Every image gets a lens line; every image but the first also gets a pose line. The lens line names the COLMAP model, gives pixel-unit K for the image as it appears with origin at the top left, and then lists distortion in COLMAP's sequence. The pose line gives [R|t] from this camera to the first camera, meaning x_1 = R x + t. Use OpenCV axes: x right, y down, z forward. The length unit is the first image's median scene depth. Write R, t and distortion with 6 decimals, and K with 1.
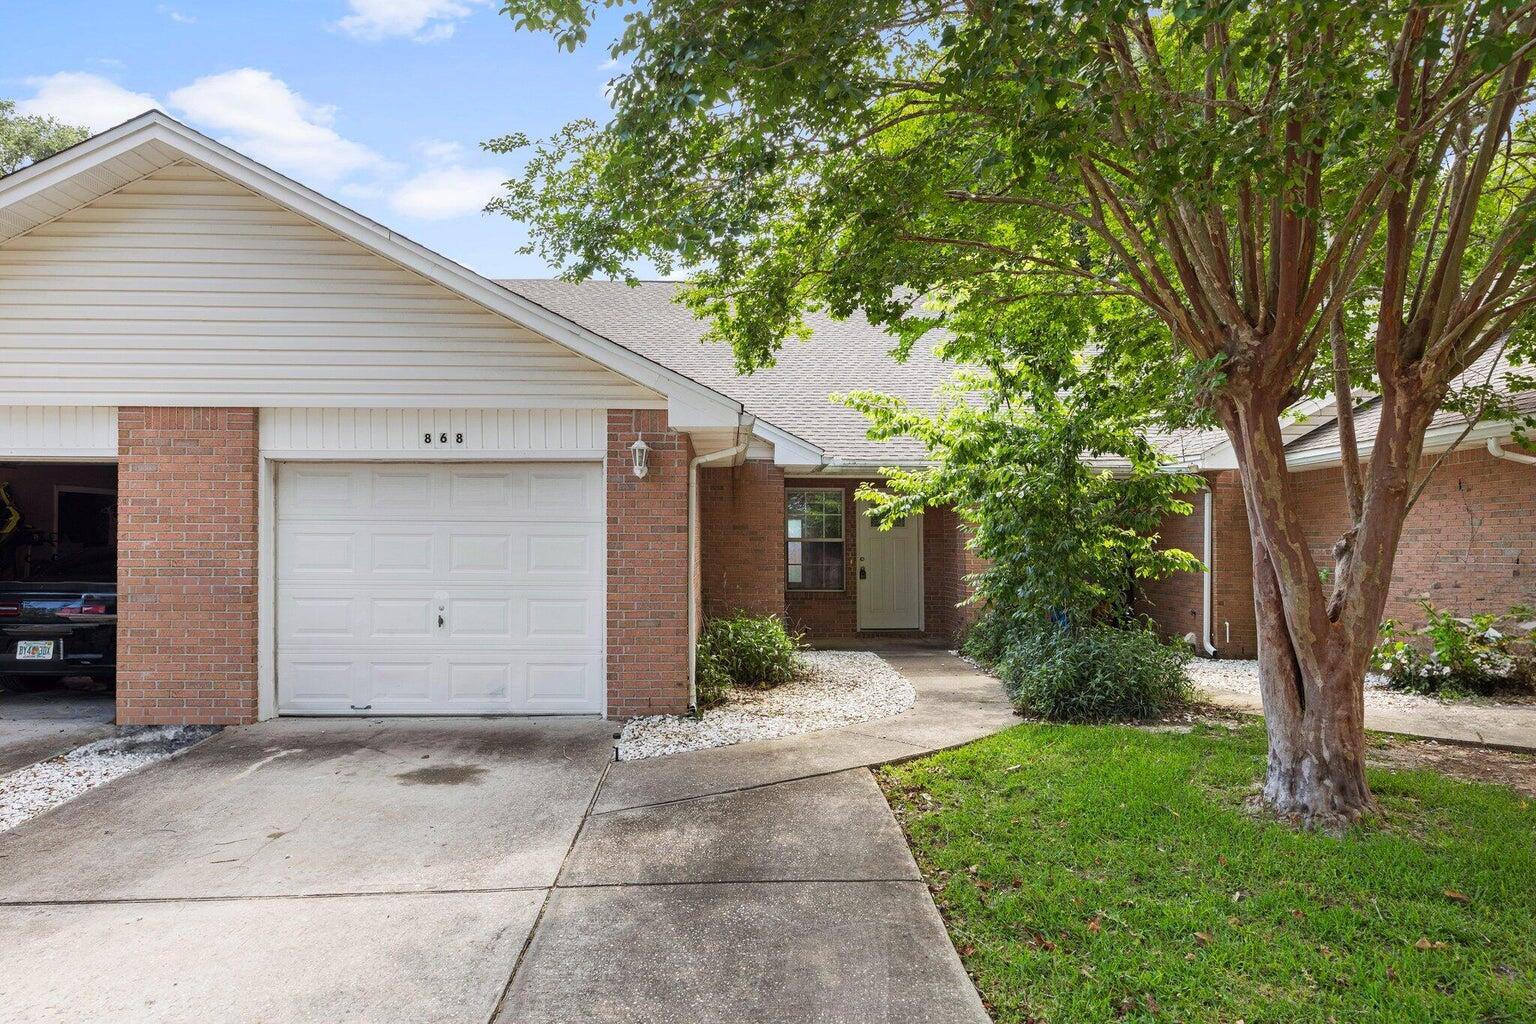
lens RADIAL K [[935.9, 0, 768.0], [0, 935.9, 512.0], [0, 0, 1]] dist [0.005843, 0.001346]
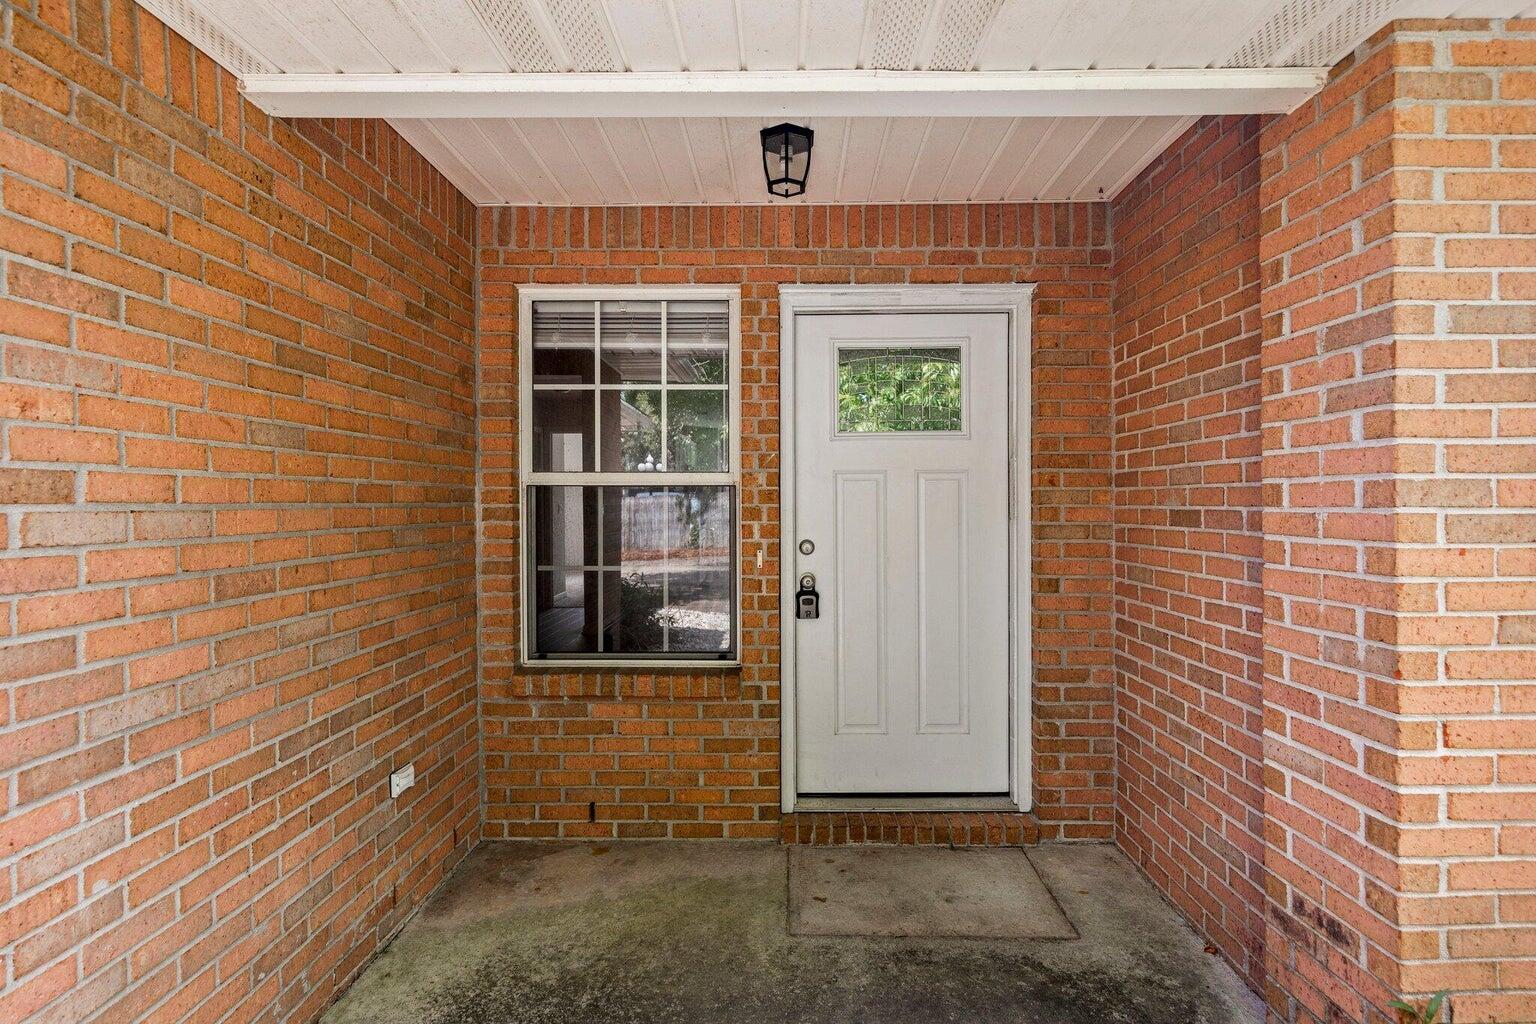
lens RADIAL K [[793.3, 0, 768.0], [0, 793.3, 512.0], [0, 0, 1]] dist [-0.001243, -0.000236]
pose [[0.998609, -0.003038, -0.052634, 0.191515], [0.005268, 0.999092, 0.042279, 0.056044], [0.052458, -0.042497, 0.997718, 1.436614]]
